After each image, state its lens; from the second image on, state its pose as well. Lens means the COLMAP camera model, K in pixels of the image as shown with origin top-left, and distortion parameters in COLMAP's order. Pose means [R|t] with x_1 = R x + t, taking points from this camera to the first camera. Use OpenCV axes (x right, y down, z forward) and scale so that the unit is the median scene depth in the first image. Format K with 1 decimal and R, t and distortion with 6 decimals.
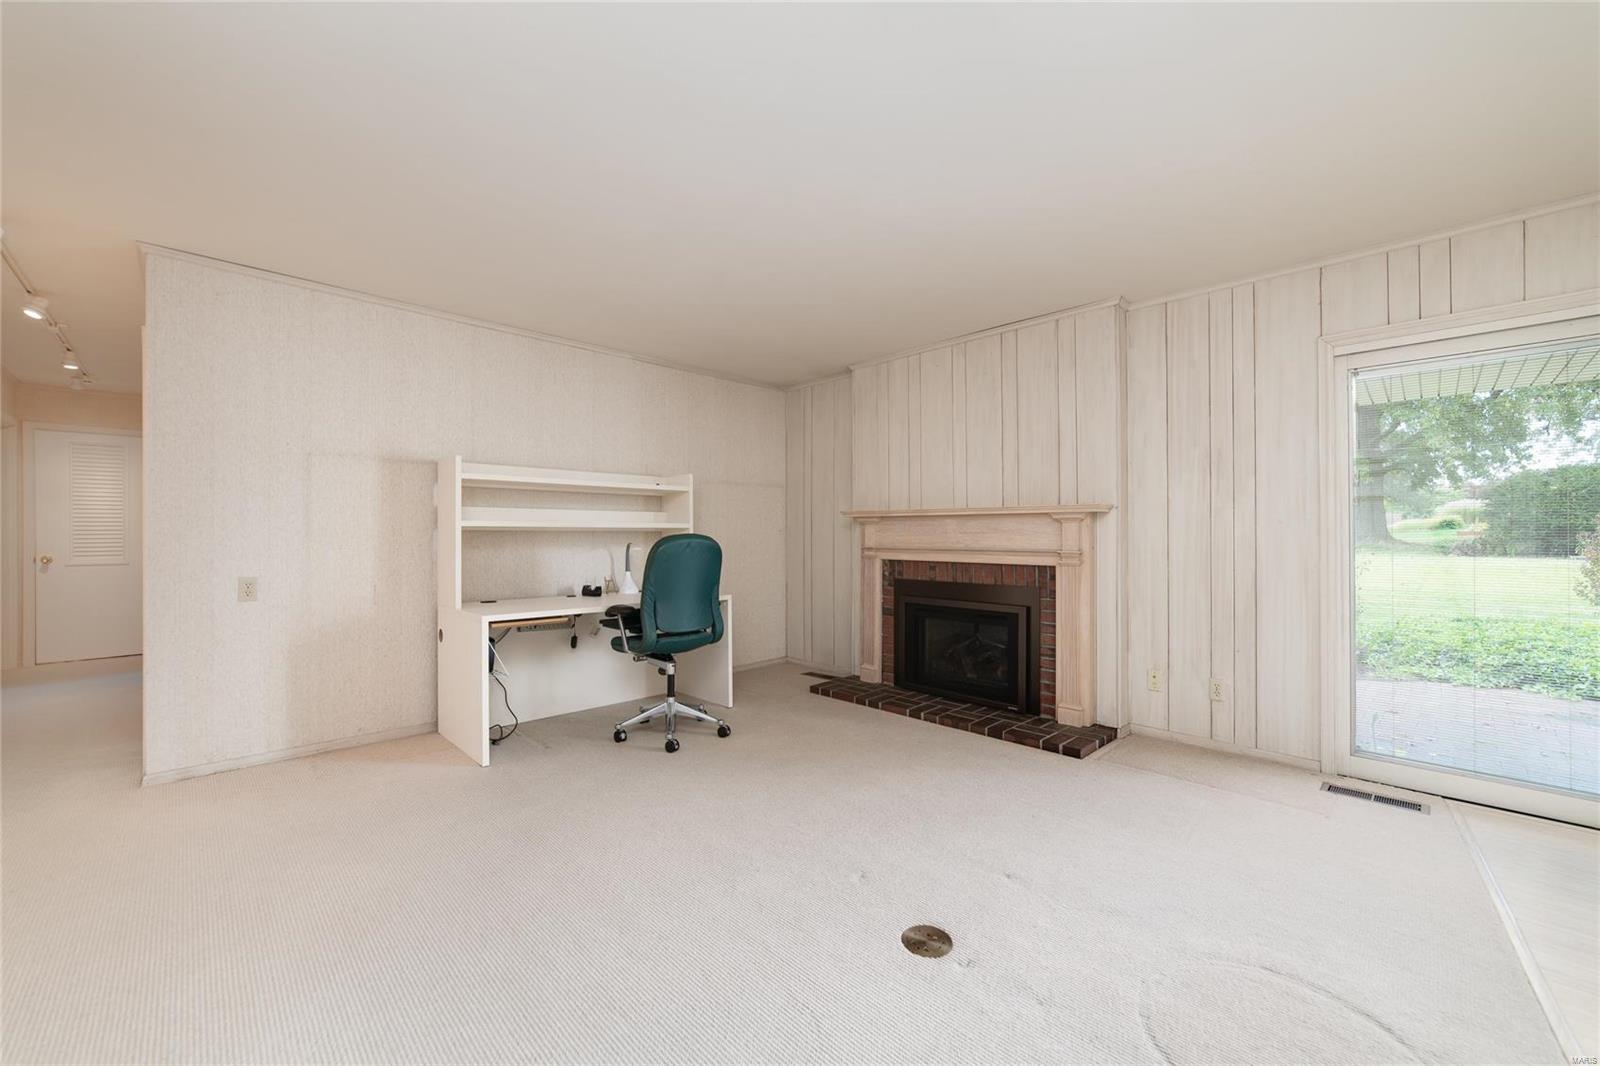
lens RADIAL K [[631.6, 0, 791.3], [0, 631.6, 525.9], [0, 0, 1]] dist [-0.009772, 0.003098]
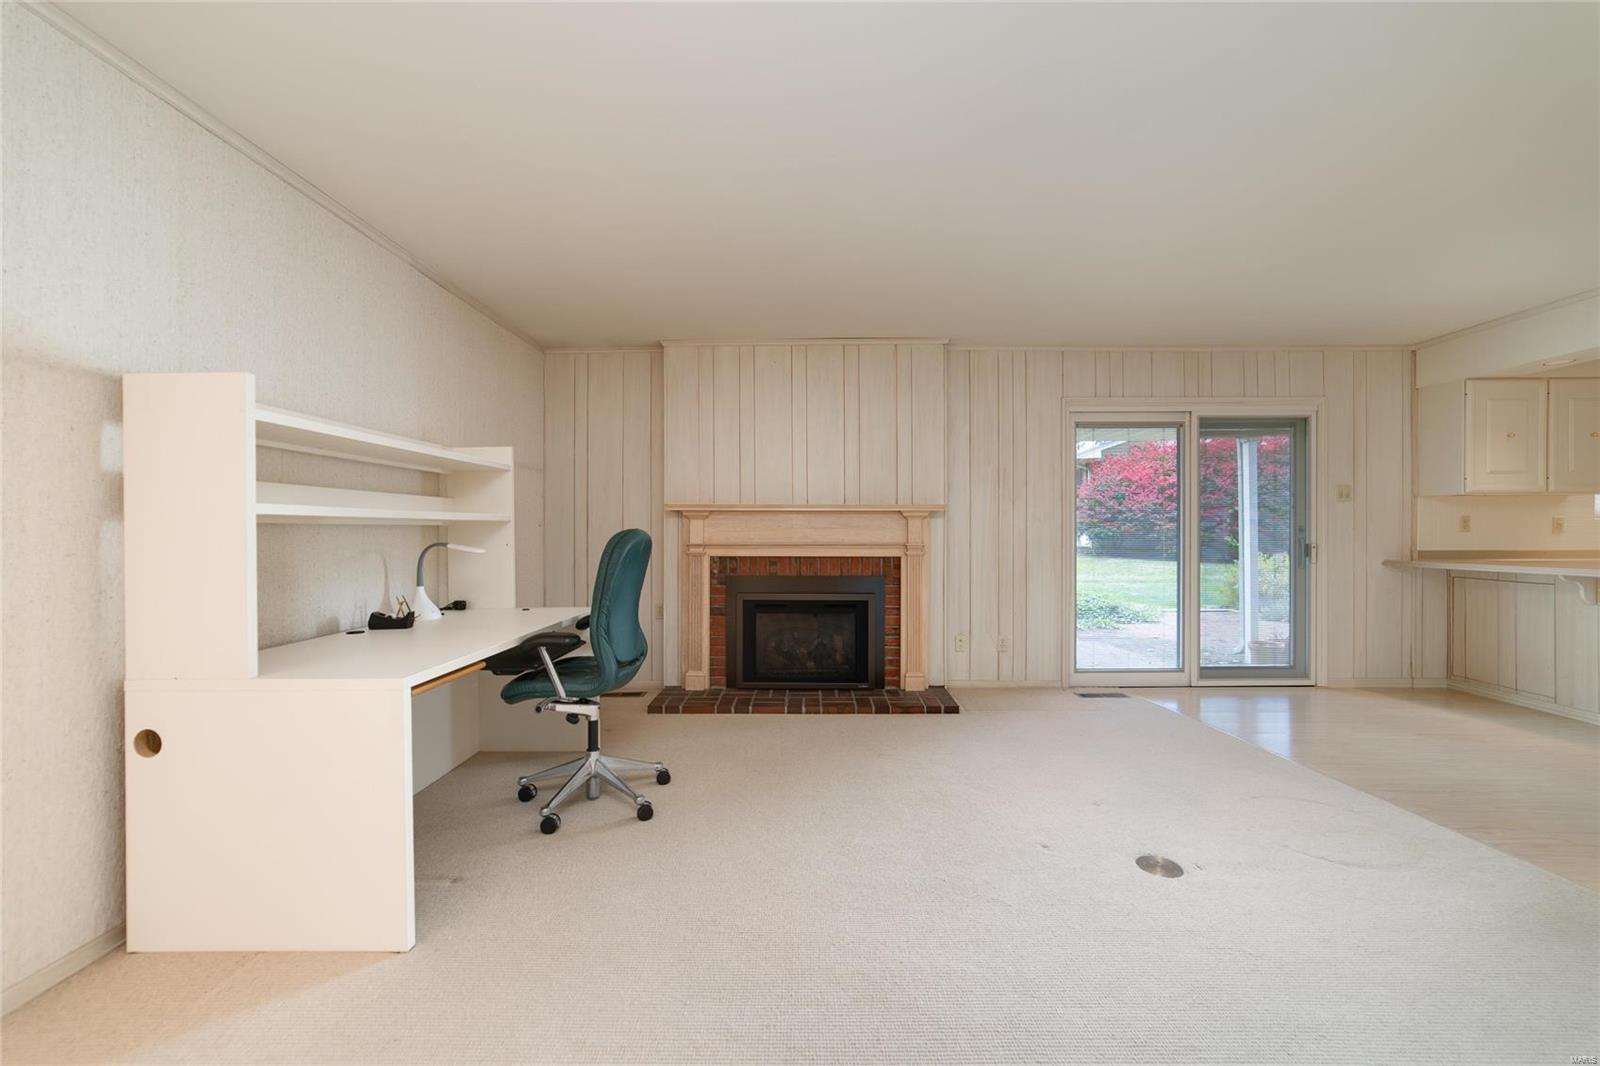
lens RADIAL K [[631.6, 0, 800.5], [0, 631.6, 524.9], [0, 0, 1]] dist [-0.009772, 0.003098]
pose [[0.703118, 0.005352, 0.711054, -0.524466], [-0.008452, 0.999964, 0.000831, 0.005077], [-0.711023, -0.006594, 0.703137, 0.302303]]
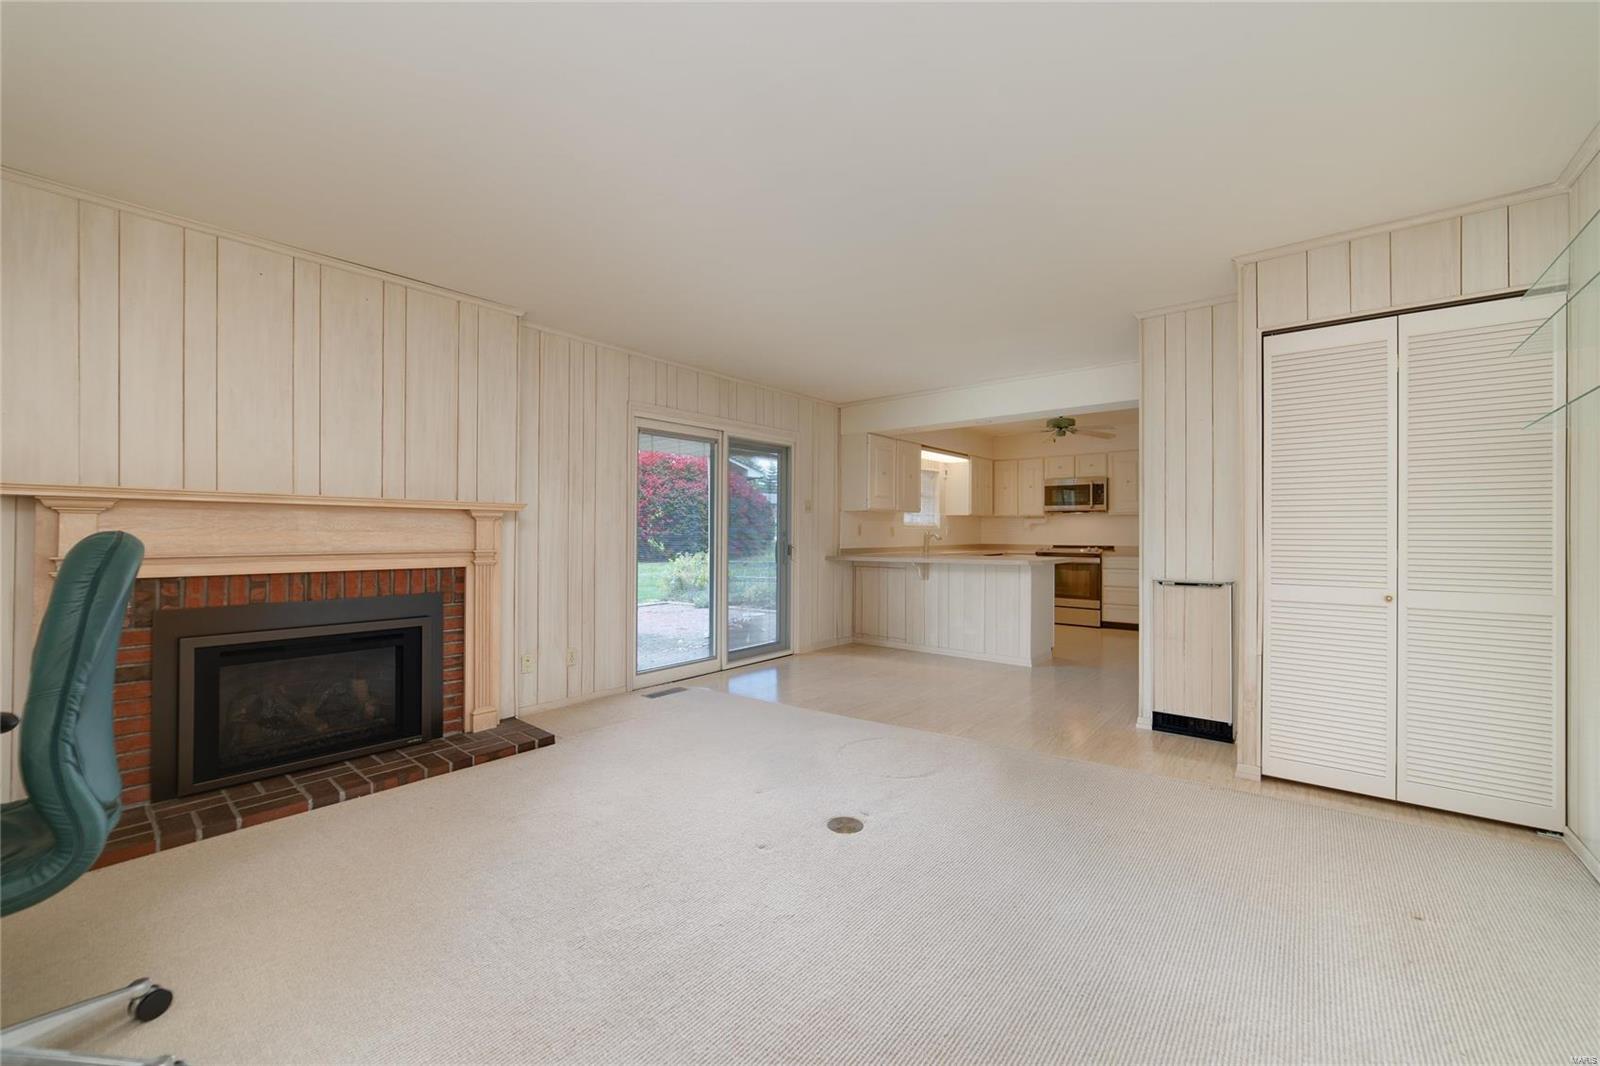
lens RADIAL K [[631.6, 0, 800.1], [0, 631.6, 528.7], [0, 0, 1]] dist [-0.009772, 0.003098]
pose [[-0.108183, 0.007989, 0.994099, -0.543960], [-0.014438, 0.999850, -0.009606, 0.008422], [-0.994026, -0.015392, -0.108051, 0.591683]]
